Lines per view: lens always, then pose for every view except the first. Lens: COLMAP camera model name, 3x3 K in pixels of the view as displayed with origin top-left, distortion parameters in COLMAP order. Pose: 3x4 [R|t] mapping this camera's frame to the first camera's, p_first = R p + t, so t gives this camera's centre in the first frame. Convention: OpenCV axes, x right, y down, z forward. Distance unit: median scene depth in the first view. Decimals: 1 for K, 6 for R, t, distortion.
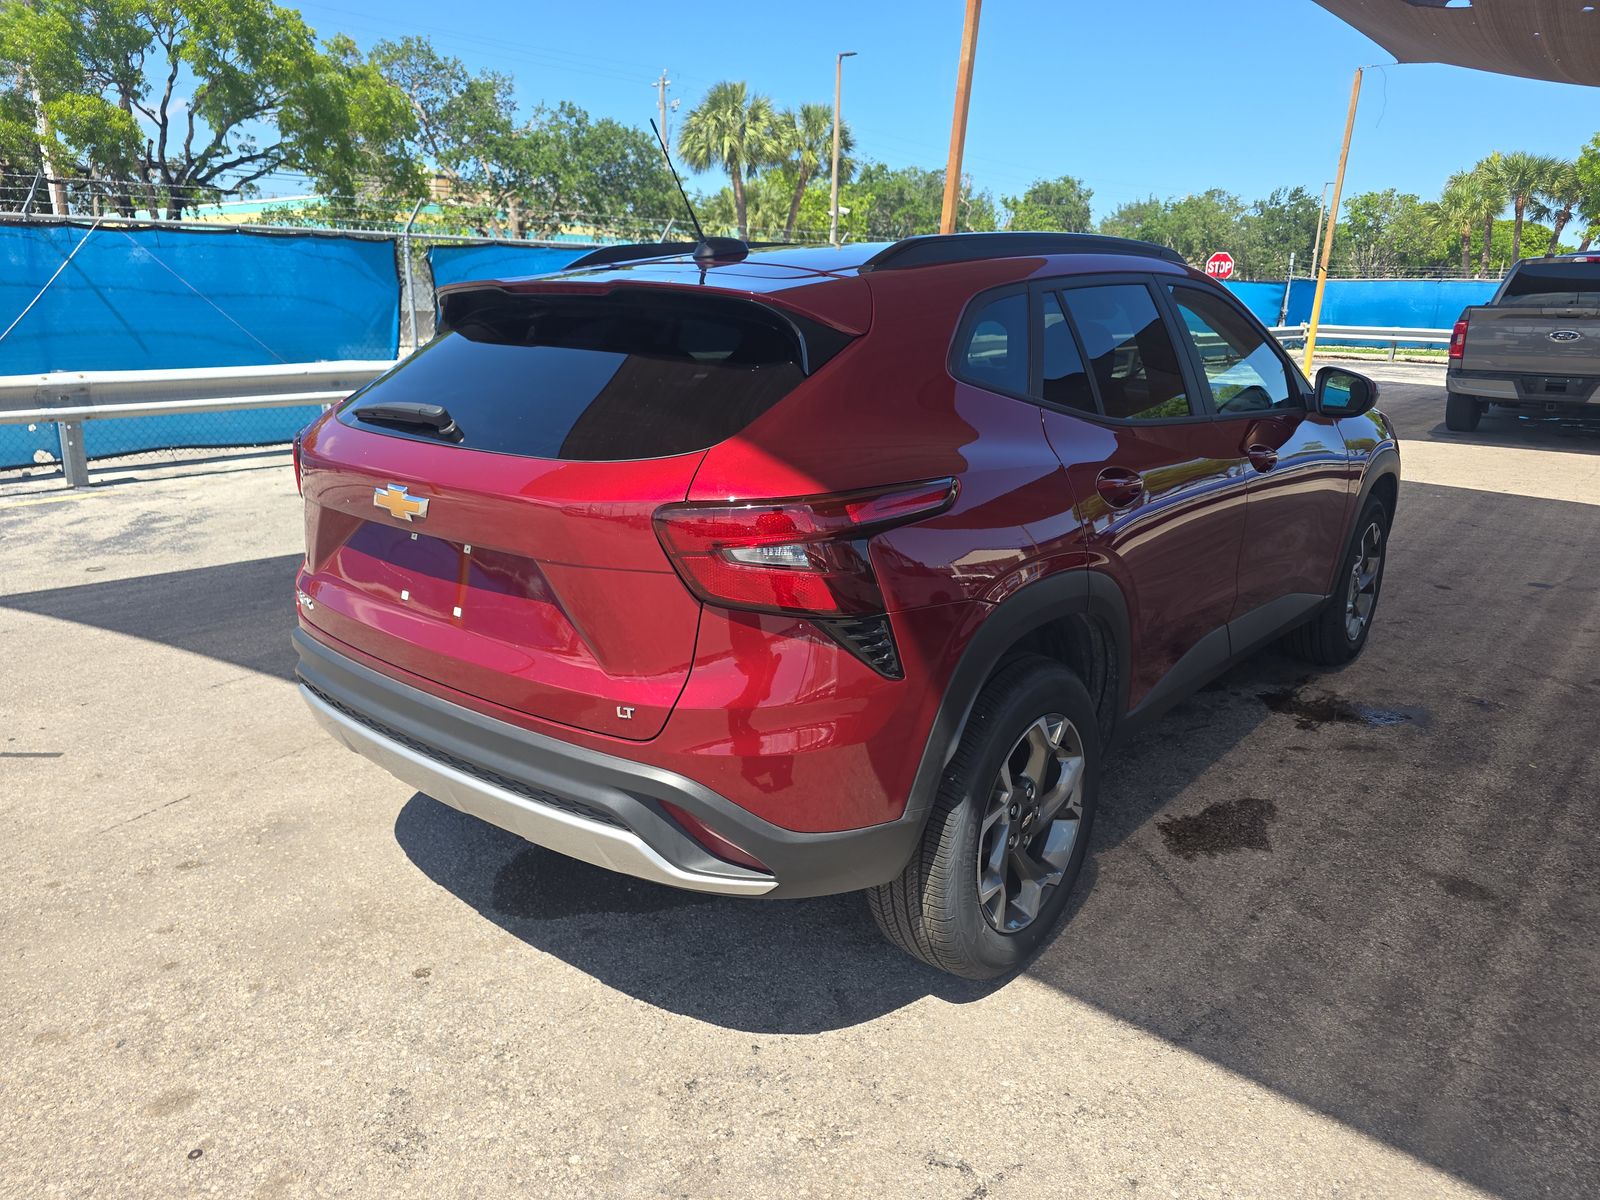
lens RADIAL K [[1093.8, 0, 797.8], [0, 1093.8, 599.0], [0, 0, 1]] dist [0.032863, -0.028653]
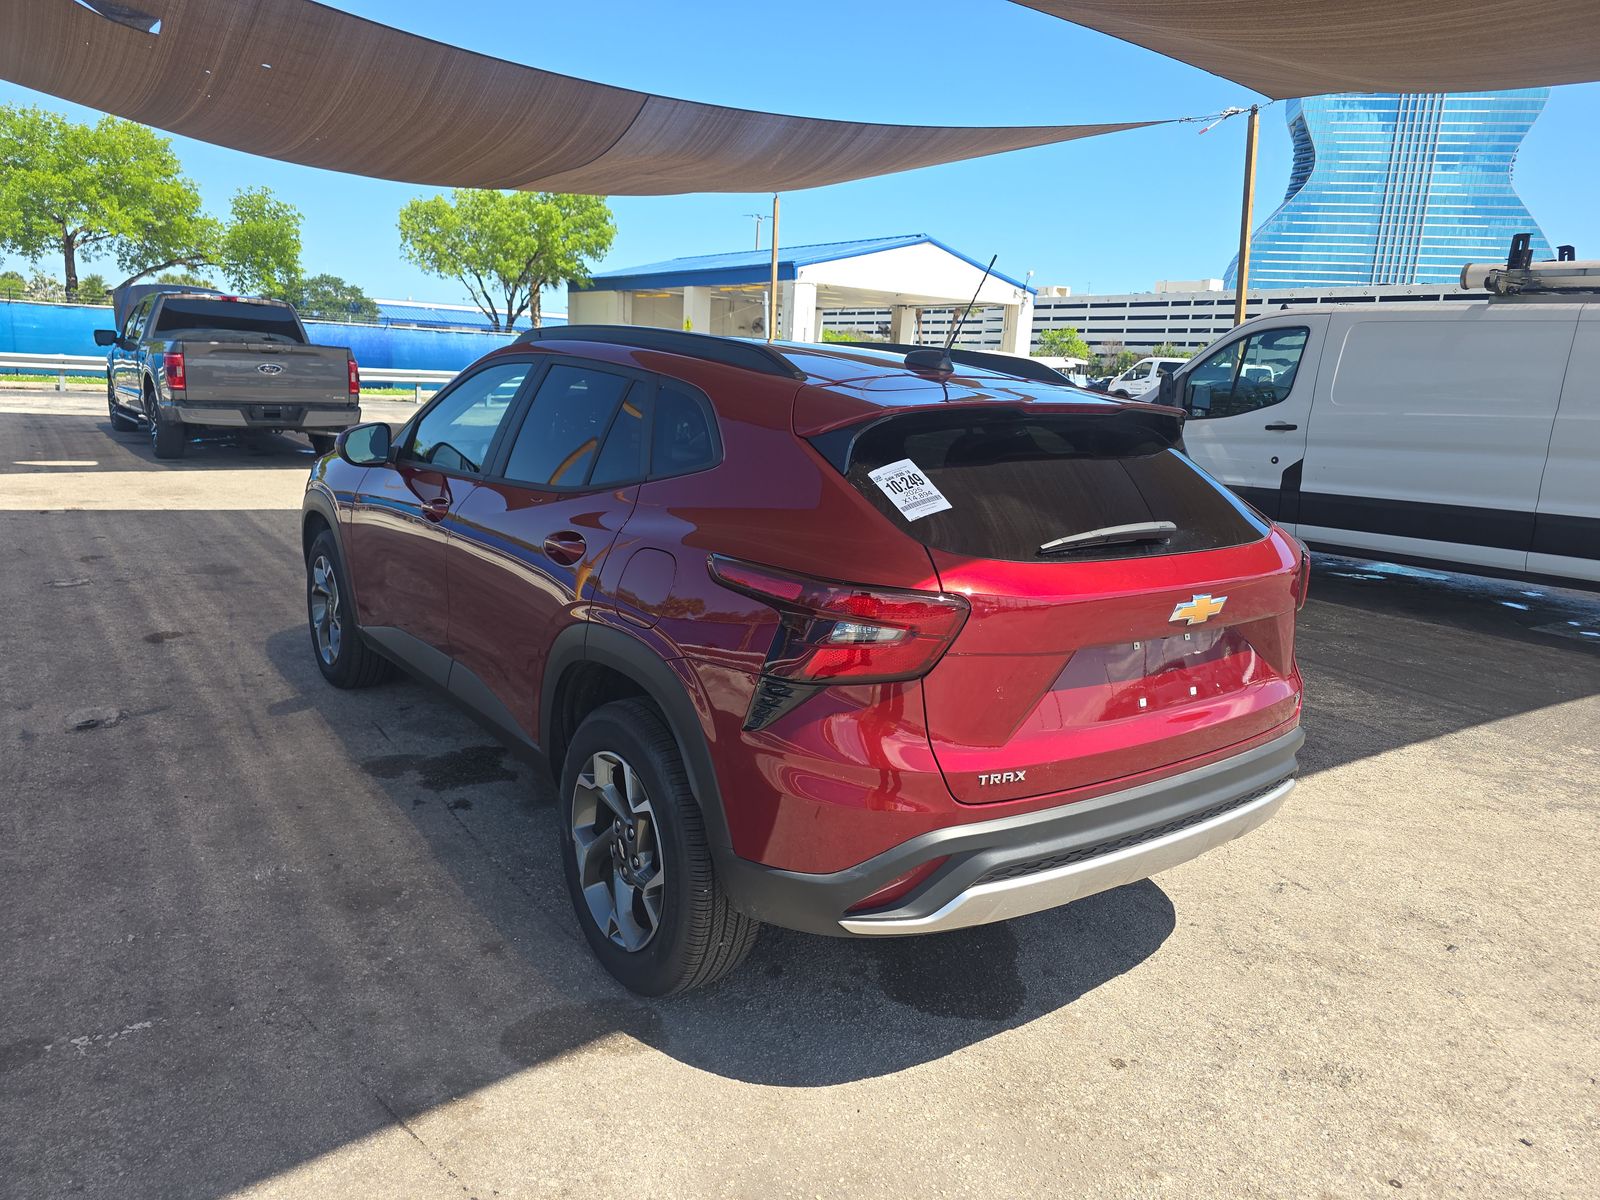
lens RADIAL K [[1093.8, 0, 796.2], [0, 1093.8, 598.7], [0, 0, 1]] dist [0.032863, -0.028653]
pose [[0.225832, -0.204933, 0.952367, -0.094661], [0.210627, 0.964770, 0.157656, -0.022534], [-0.951124, 0.164990, 0.261040, 0.068360]]
